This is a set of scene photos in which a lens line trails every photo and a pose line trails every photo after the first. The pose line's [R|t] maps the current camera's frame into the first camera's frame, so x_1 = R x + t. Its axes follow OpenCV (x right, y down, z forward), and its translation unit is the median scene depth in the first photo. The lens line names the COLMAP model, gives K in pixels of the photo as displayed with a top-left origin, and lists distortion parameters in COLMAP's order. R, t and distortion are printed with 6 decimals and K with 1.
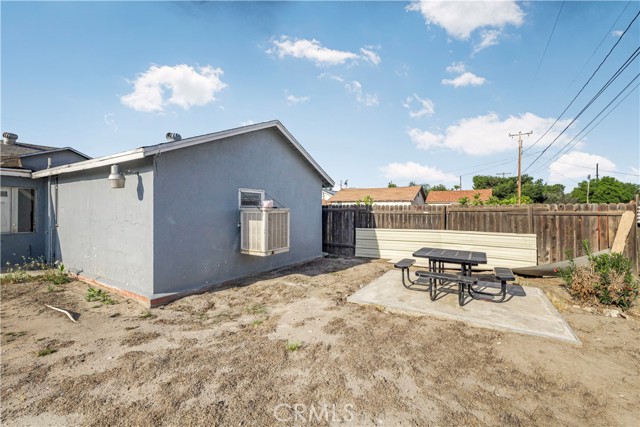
lens RADIAL K [[264.6, 0, 312.4], [0, 264.6, 209.9], [0, 0, 1]] dist [-0.000845, 0.000181]
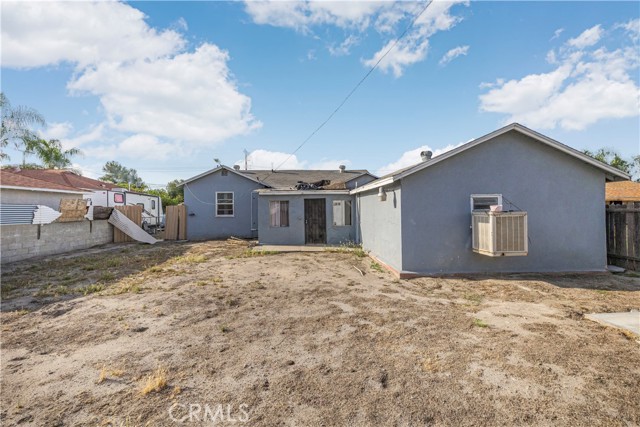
lens RADIAL K [[265.9, 0, 323.7], [0, 265.9, 209.7], [0, 0, 1]] dist [0.000346, 0.000248]
pose [[0.595205, -0.008832, -0.803526, 0.284945], [0.014546, 0.999894, -0.000216, -0.027279], [0.803442, -0.011560, 0.595270, -0.208133]]
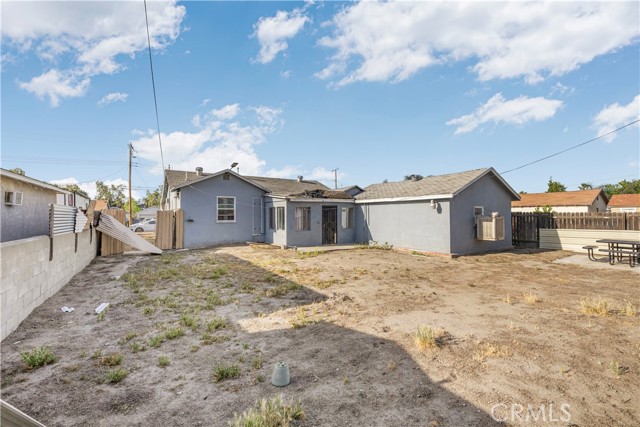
lens RADIAL K [[262.5, 0, 320.0], [0, 262.5, 213.5], [0, 0, 1]] dist [0.001154, 0.000339]
pose [[0.909674, -0.012877, -0.415124, -0.542625], [0.012075, 0.999917, -0.004556, -0.034157], [0.415149, -0.000868, 0.909753, -1.305772]]
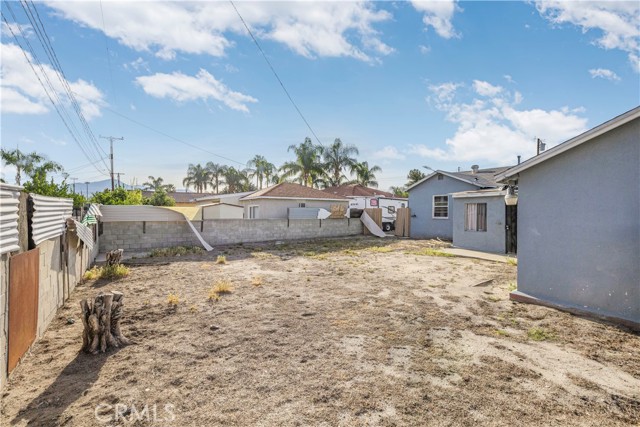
lens RADIAL K [[282.0, 0, 320.0], [0, 282.0, 213.5], [0, 0, 1]] dist [0.001867, 0.000288]
pose [[-0.386905, -0.000589, -0.922119, 0.744582], [-0.002218, 0.999997, 0.000292, -0.024995], [0.922117, 0.002158, -0.386905, 0.534611]]
